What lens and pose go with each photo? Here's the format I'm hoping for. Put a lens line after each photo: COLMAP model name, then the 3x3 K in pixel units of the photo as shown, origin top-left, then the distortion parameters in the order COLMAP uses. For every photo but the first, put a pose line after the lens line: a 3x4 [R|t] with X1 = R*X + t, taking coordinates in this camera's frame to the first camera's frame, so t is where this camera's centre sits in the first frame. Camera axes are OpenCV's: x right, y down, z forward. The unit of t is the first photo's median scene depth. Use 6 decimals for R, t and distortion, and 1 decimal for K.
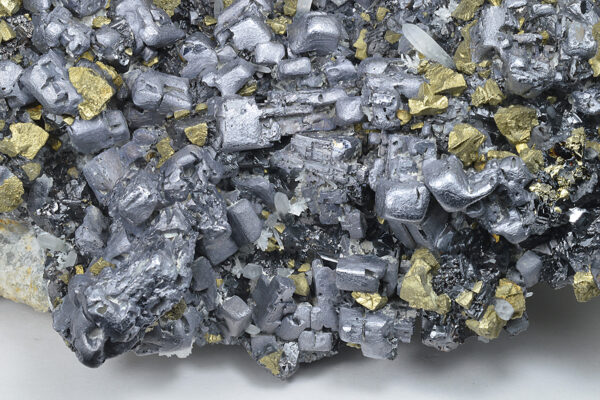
lens RADIAL K [[1669.5, 0, 299.2], [0, 1669.5, 201.0], [0, 0, 1]] dist [-0.051696, 0.000000]
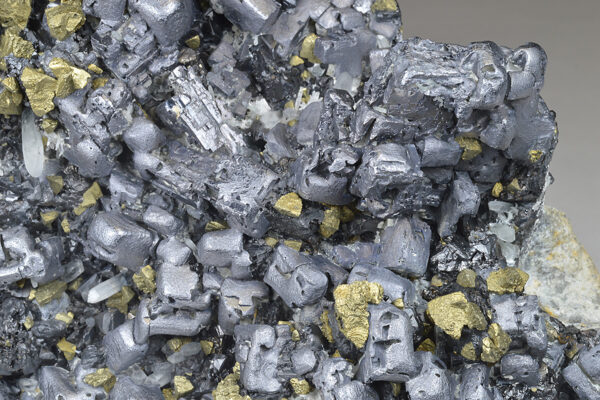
lens RADIAL K [[1669.5, 0, 300.1], [0, 1669.5, 204.1], [0, 0, 1]] dist [-0.051696, 0.000000]
pose [[-0.782595, -0.568945, 0.252681, -0.282631], [0.620740, -0.743944, 0.247445, -0.250782], [0.047198, 0.350498, 0.935373, 0.179945]]
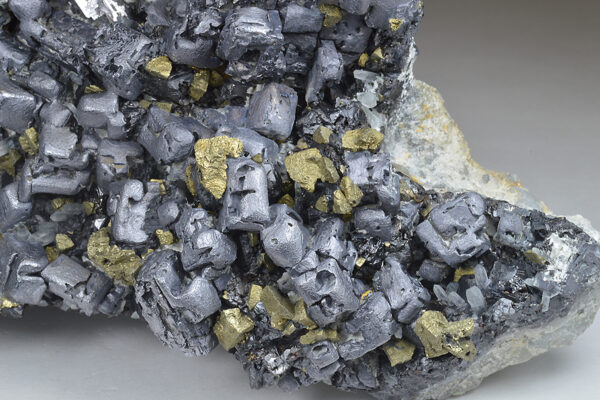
lens RADIAL K [[1669.5, 0, 298.2], [0, 1669.5, 204.0], [0, 0, 1]] dist [-0.051696, 0.000000]
pose [[-0.766657, -0.580654, 0.274002, -0.411466], [0.638379, -0.734979, 0.228646, -0.255877], [0.068621, 0.350210, 0.934154, 0.167610]]
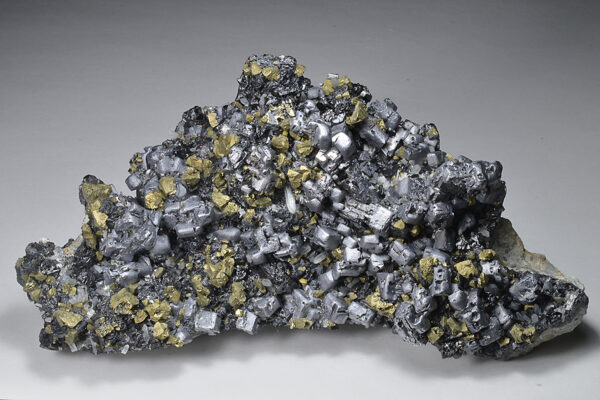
lens RADIAL K [[1669.5, 0, 298.4], [0, 1669.5, 201.7], [0, 0, 1]] dist [-0.051696, 0.000000]
pose [[-0.800995, -0.577504, 0.157789, -0.277818], [0.598565, -0.777505, 0.192888, -0.510199], [0.011288, 0.248949, 0.968451, -1.105448]]
